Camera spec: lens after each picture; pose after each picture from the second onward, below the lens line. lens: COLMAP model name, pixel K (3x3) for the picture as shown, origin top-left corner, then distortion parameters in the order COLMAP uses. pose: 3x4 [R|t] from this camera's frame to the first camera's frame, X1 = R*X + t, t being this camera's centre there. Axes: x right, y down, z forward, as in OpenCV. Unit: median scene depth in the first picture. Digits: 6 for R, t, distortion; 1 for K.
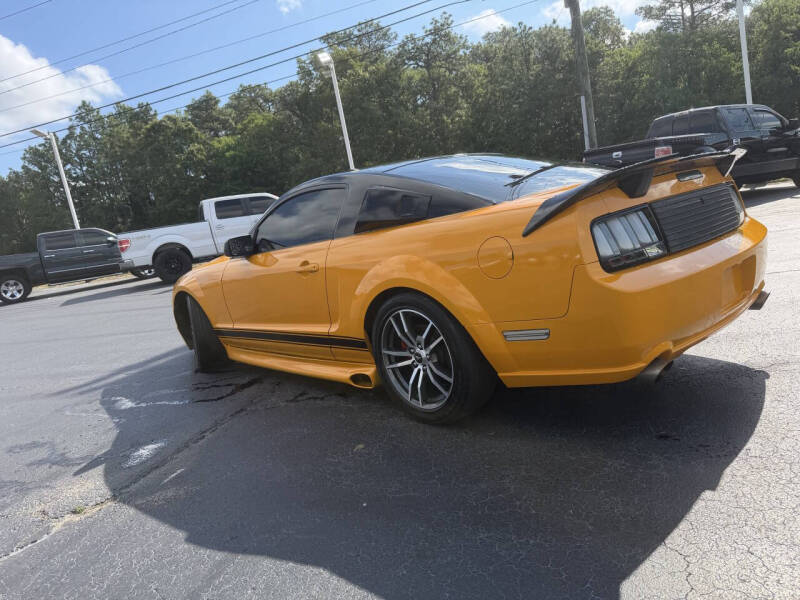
lens RADIAL K [[577.0, 0, 400.0], [0, 577.0, 300.0], [0, 0, 1]] dist [0.034474, -0.053248]
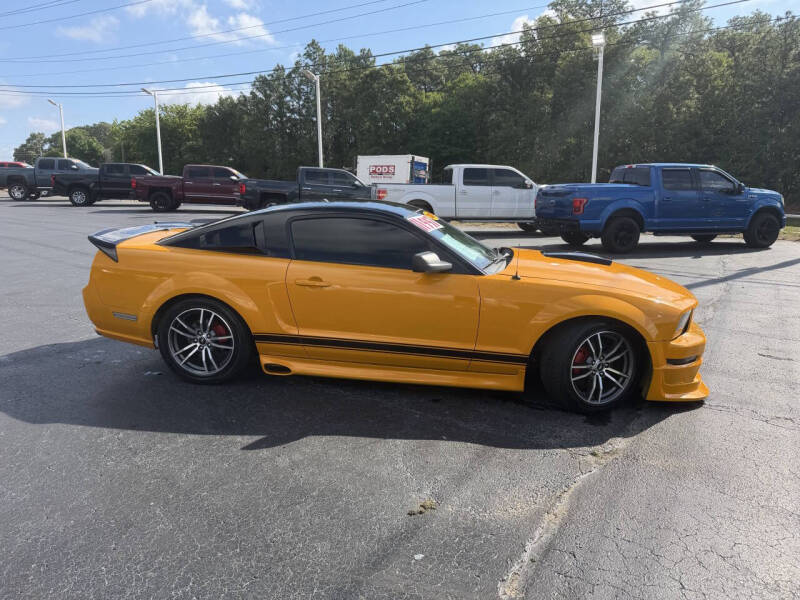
lens RADIAL K [[574.4, 0, 390.6], [0, 574.4, 297.1], [0, 0, 1]] dist [0.055269, -0.065168]
pose [[0.941725, 0.231049, -0.244479, -0.040169], [-0.216481, 0.972557, 0.085256, 0.000124], [0.257468, -0.027362, 0.965899, -0.020110]]
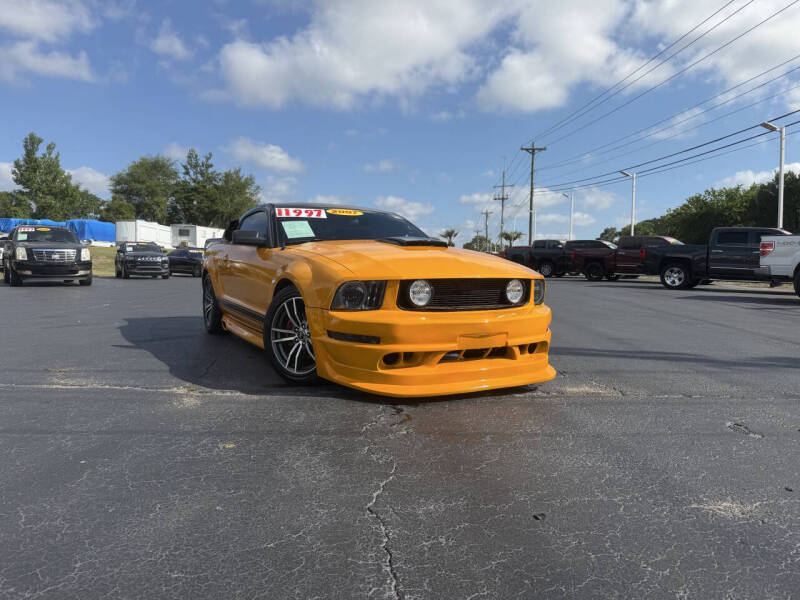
lens RADIAL K [[559.1, 0, 387.9], [0, 559.1, 309.3], [0, 0, 1]] dist [0.092264, -0.120595]
pose [[0.319755, 0.237230, -0.917322, 0.043291], [-0.215672, 0.960958, 0.173337, -0.008931], [0.922628, 0.142416, 0.358435, 0.049288]]
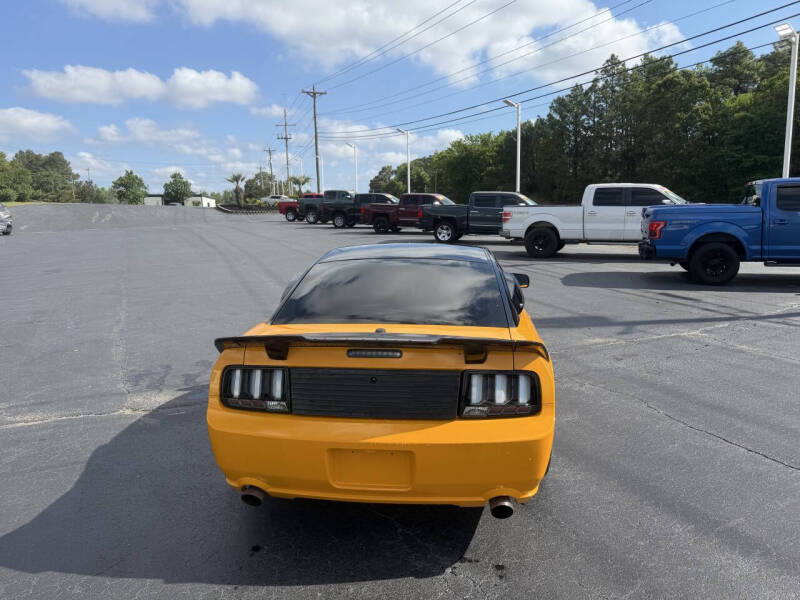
lens RADIAL K [[577.0, 0, 400.0], [0, 577.0, 300.0], [0, 0, 1]] dist [0.034474, -0.053248]
pose [[0.656128, 0.278971, -0.701192, 0.067033], [-0.214821, 0.959767, 0.180831, -0.027526], [0.723428, 0.031983, 0.689659, 0.016682]]
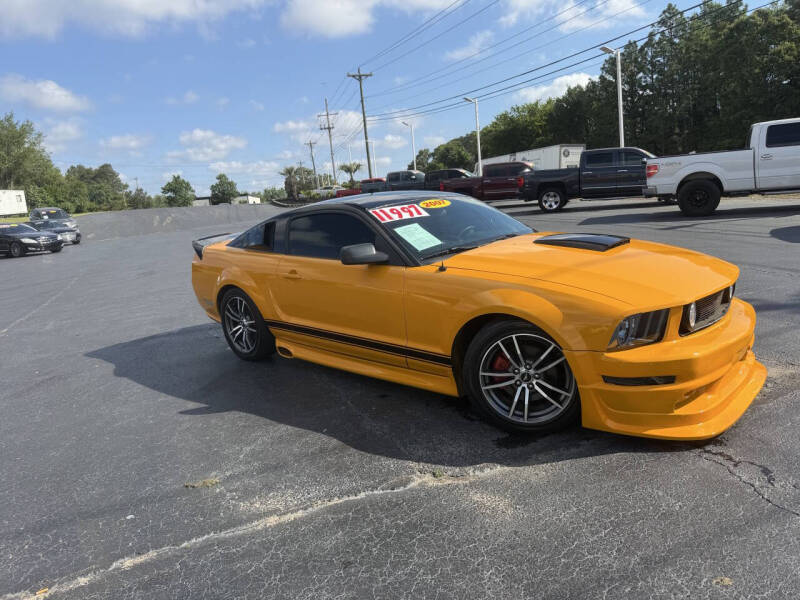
lens RADIAL K [[568.7, 0, 388.2], [0, 568.7, 299.7], [0, 0, 1]] dist [0.018471, -0.026016]
pose [[0.614123, 0.252215, -0.747824, 0.006802], [-0.131134, 0.966998, 0.218446, -0.010424], [0.778239, -0.036088, 0.626930, 0.013590]]
